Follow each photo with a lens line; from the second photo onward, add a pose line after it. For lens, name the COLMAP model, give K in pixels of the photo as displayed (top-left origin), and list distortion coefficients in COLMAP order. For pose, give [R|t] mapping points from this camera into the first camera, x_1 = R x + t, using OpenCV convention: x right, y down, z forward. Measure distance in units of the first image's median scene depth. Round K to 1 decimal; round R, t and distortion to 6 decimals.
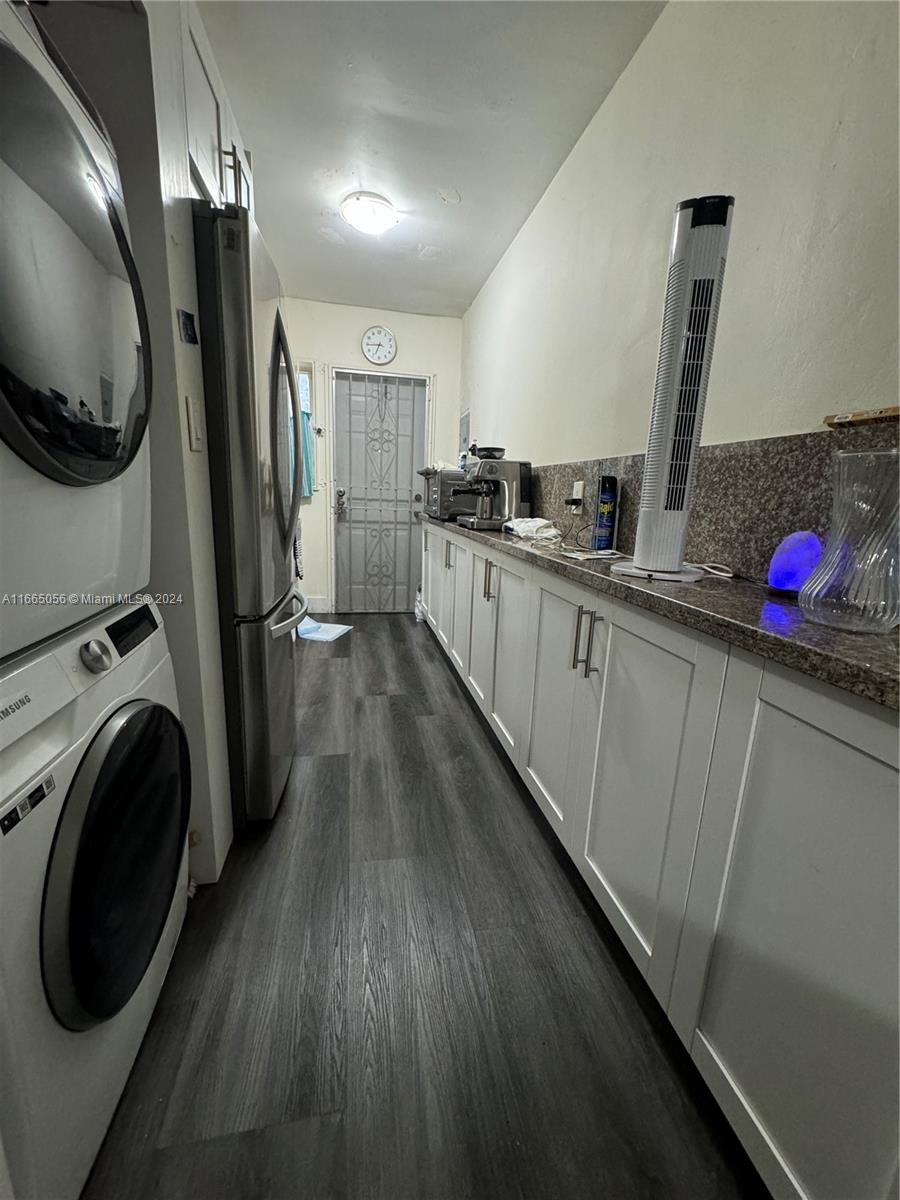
lens RADIAL K [[481.5, 0, 450.0], [0, 481.5, 600.0], [0, 0, 1]] dist [0.000352, 0.000106]
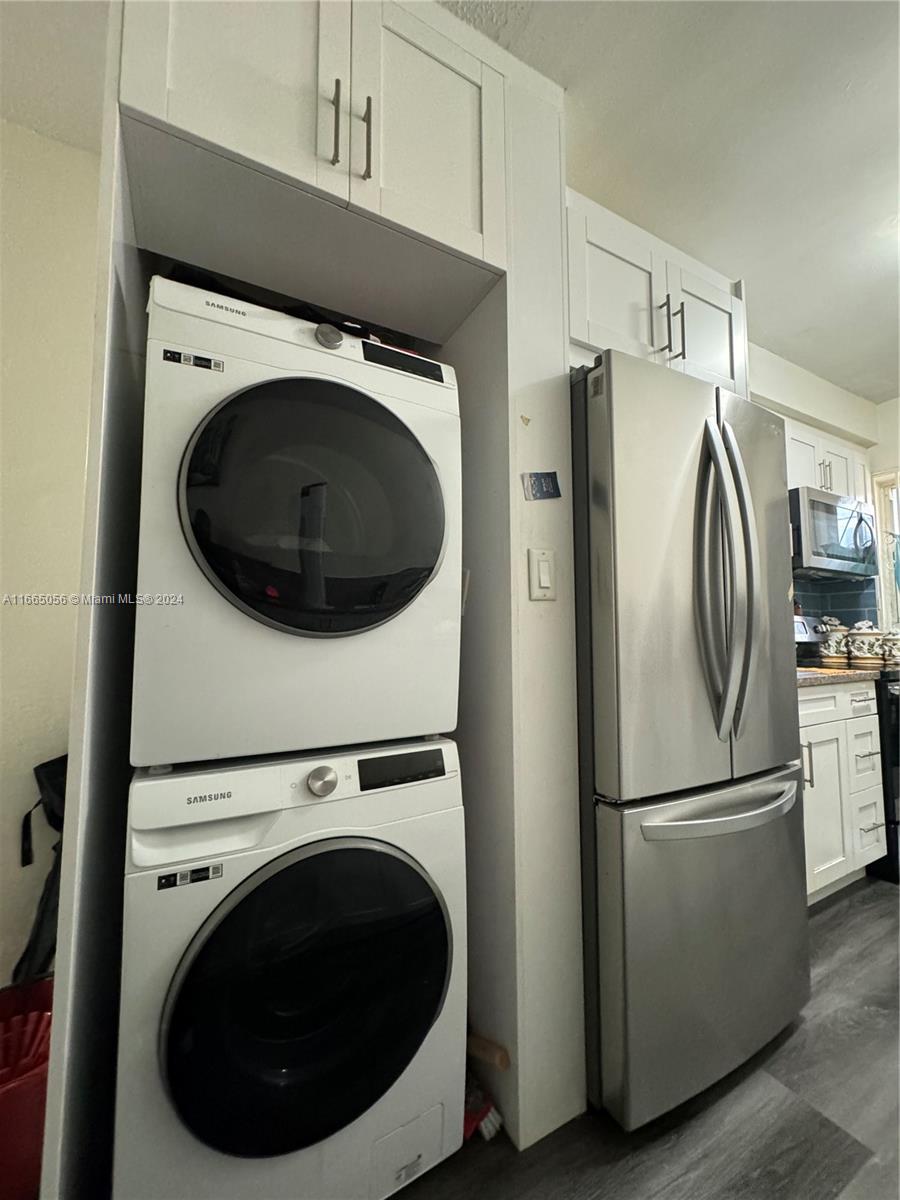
lens RADIAL K [[481.5, 0, 450.0], [0, 481.5, 600.0], [0, 0, 1]] dist [0.000352, 0.000106]
pose [[0.305874, -0.111016, -0.945577, 0.323399], [-0.192049, 0.965568, -0.175486, -0.102051], [0.932501, 0.235274, 0.274022, 0.549347]]
